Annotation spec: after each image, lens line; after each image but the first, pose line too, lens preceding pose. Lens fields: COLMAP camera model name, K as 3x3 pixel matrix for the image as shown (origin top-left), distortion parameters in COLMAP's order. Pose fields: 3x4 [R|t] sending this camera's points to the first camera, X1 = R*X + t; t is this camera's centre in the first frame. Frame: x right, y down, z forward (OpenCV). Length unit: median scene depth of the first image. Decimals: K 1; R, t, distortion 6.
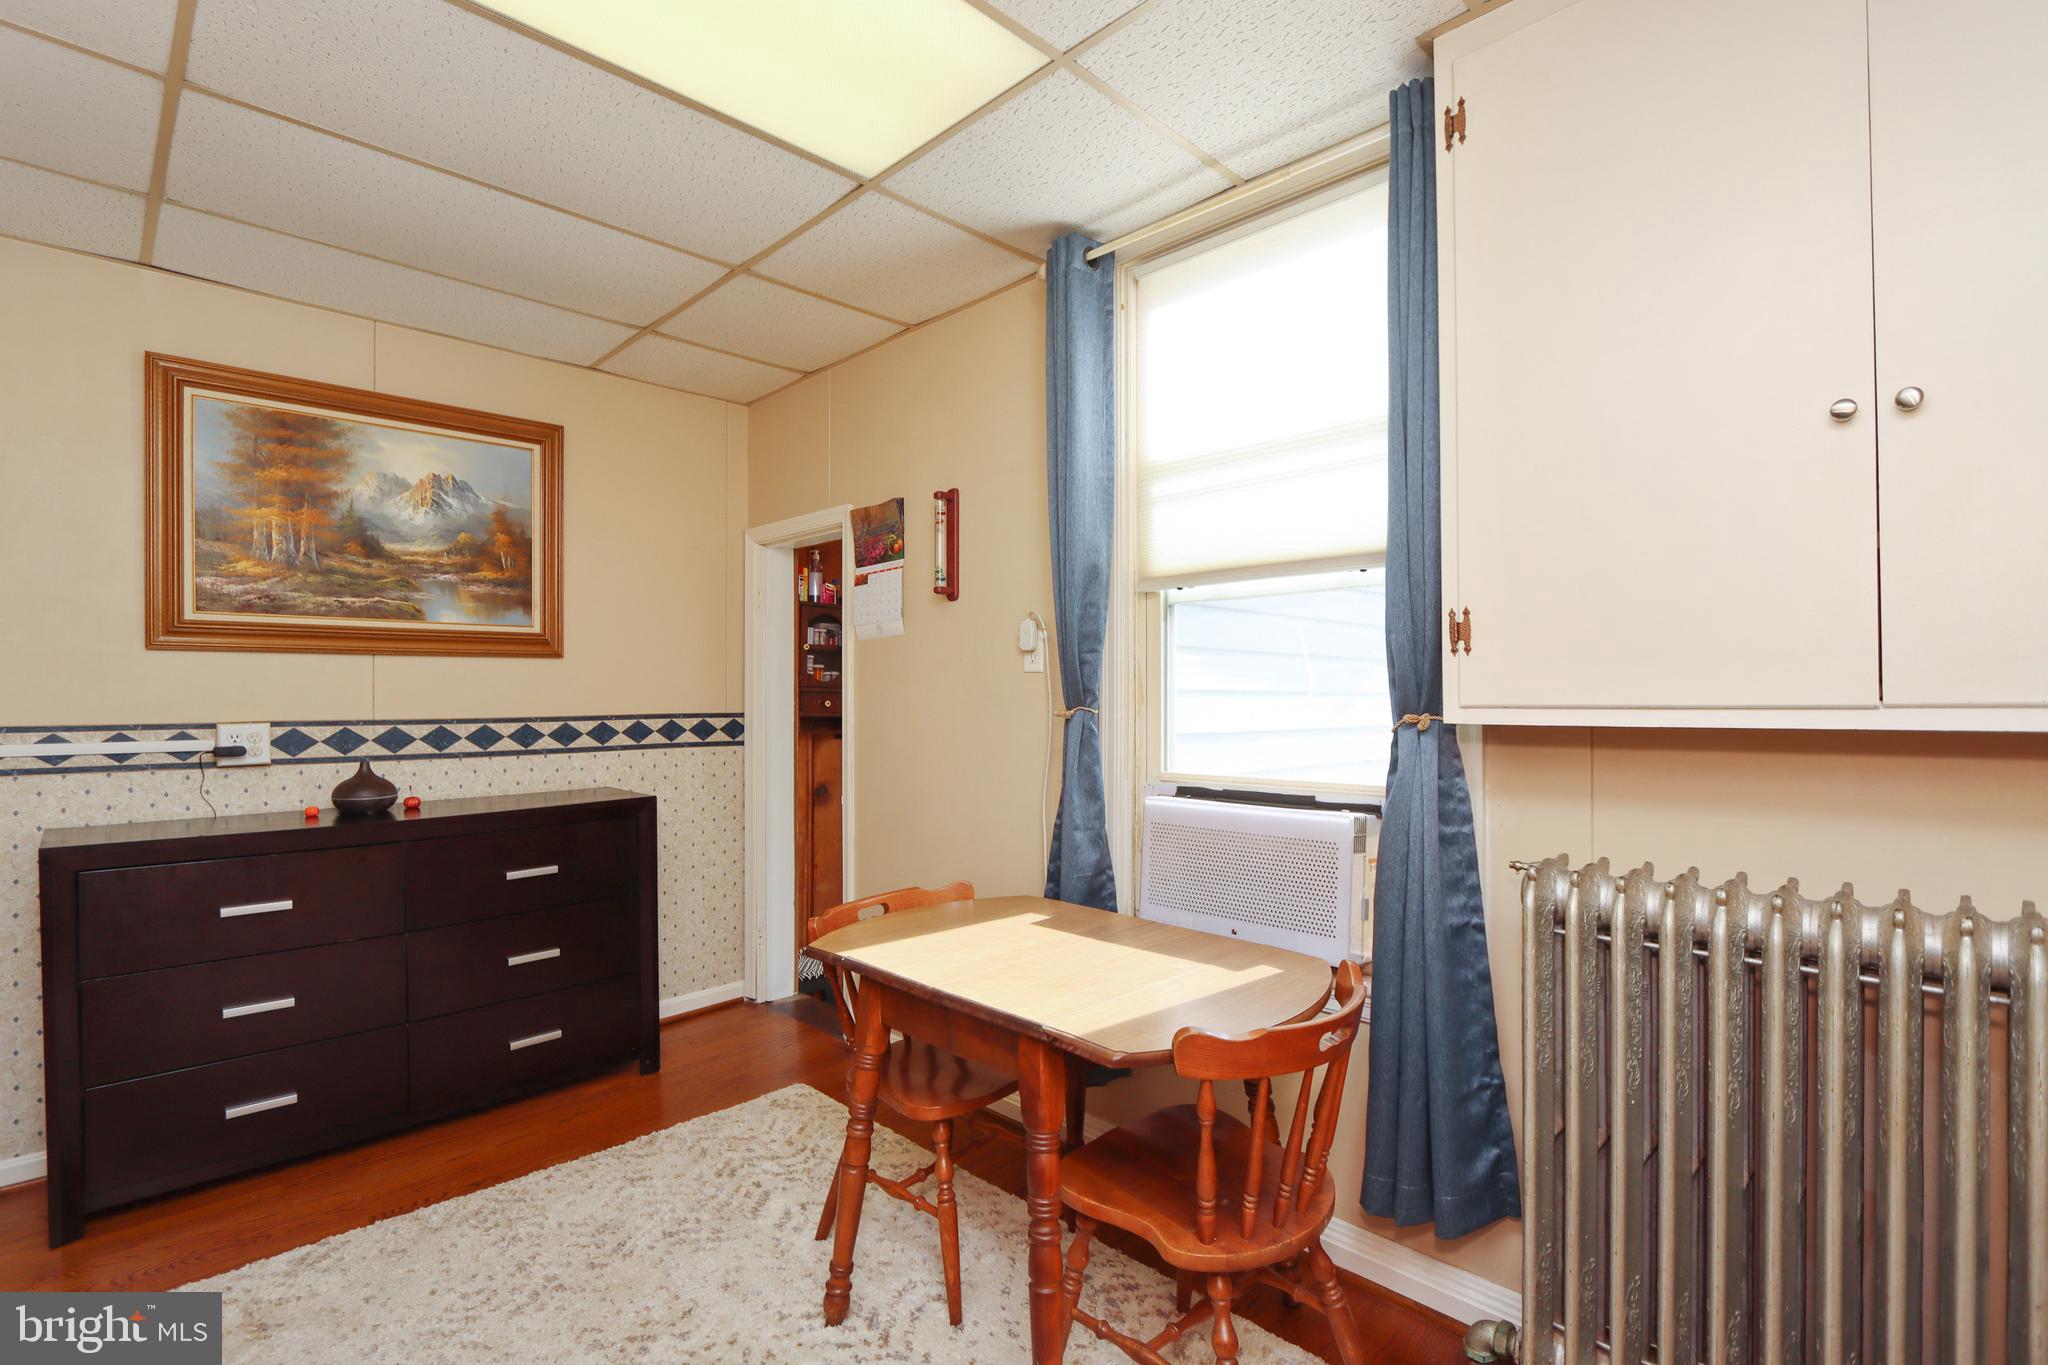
lens RADIAL K [[957.9, 0, 989.8], [0, 957.9, 689.3], [0, 0, 1]] dist [0.000756, -0.016119]
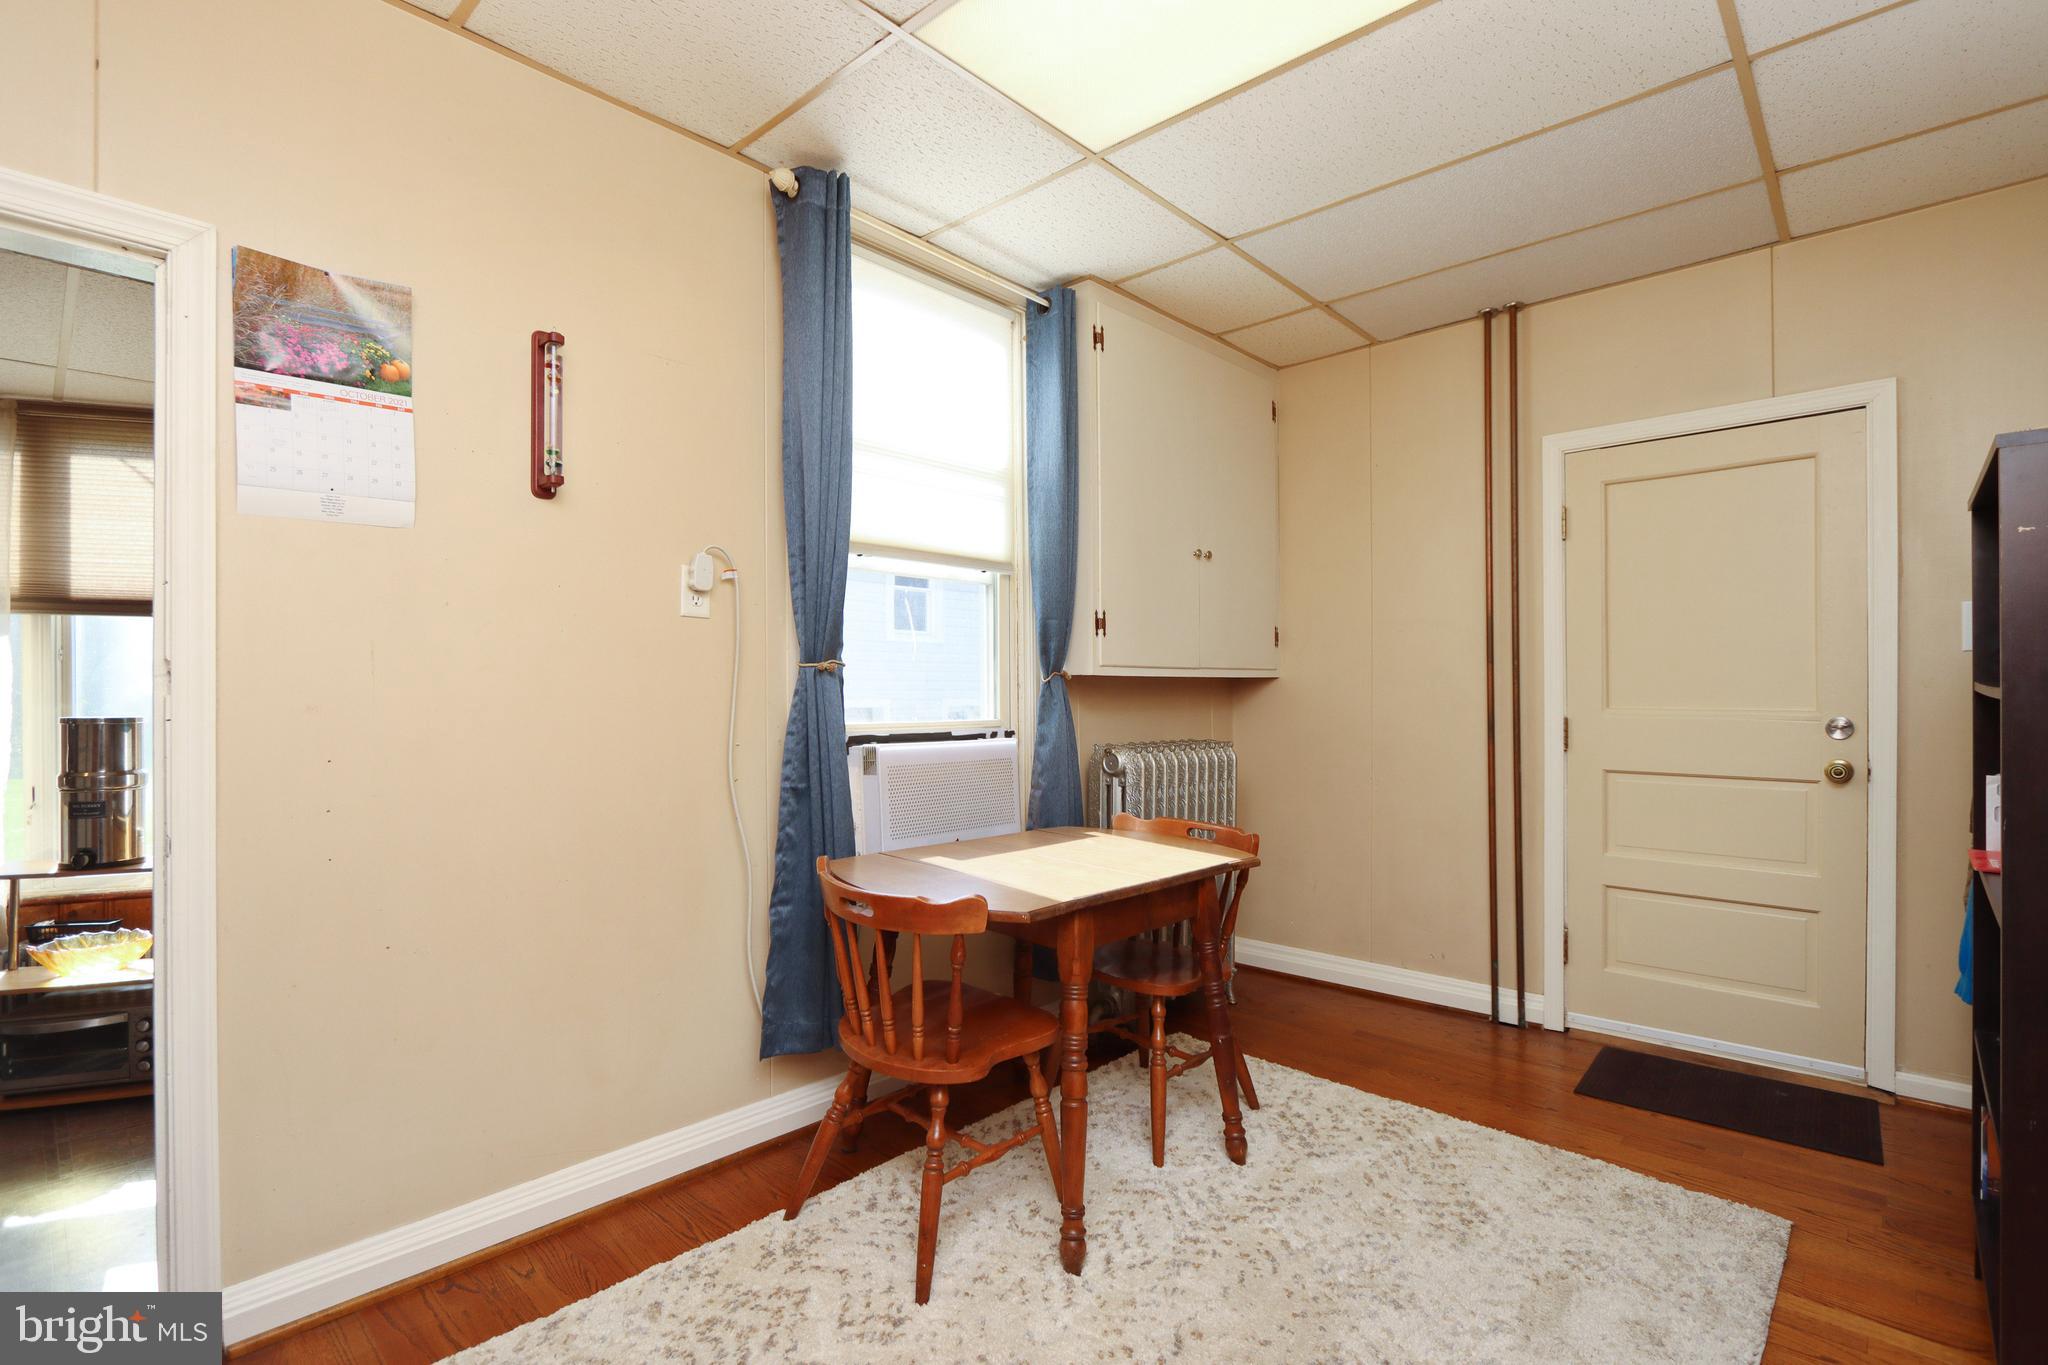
lens RADIAL K [[957.9, 0, 989.8], [0, 957.9, 689.3], [0, 0, 1]] dist [0.000756, -0.016119]
pose [[-0.028643, 0.005129, 0.999577, -1.008245], [-0.013455, 0.999894, -0.005516, 0.058652], [-0.999499, -0.013607, -0.028571, 0.978909]]
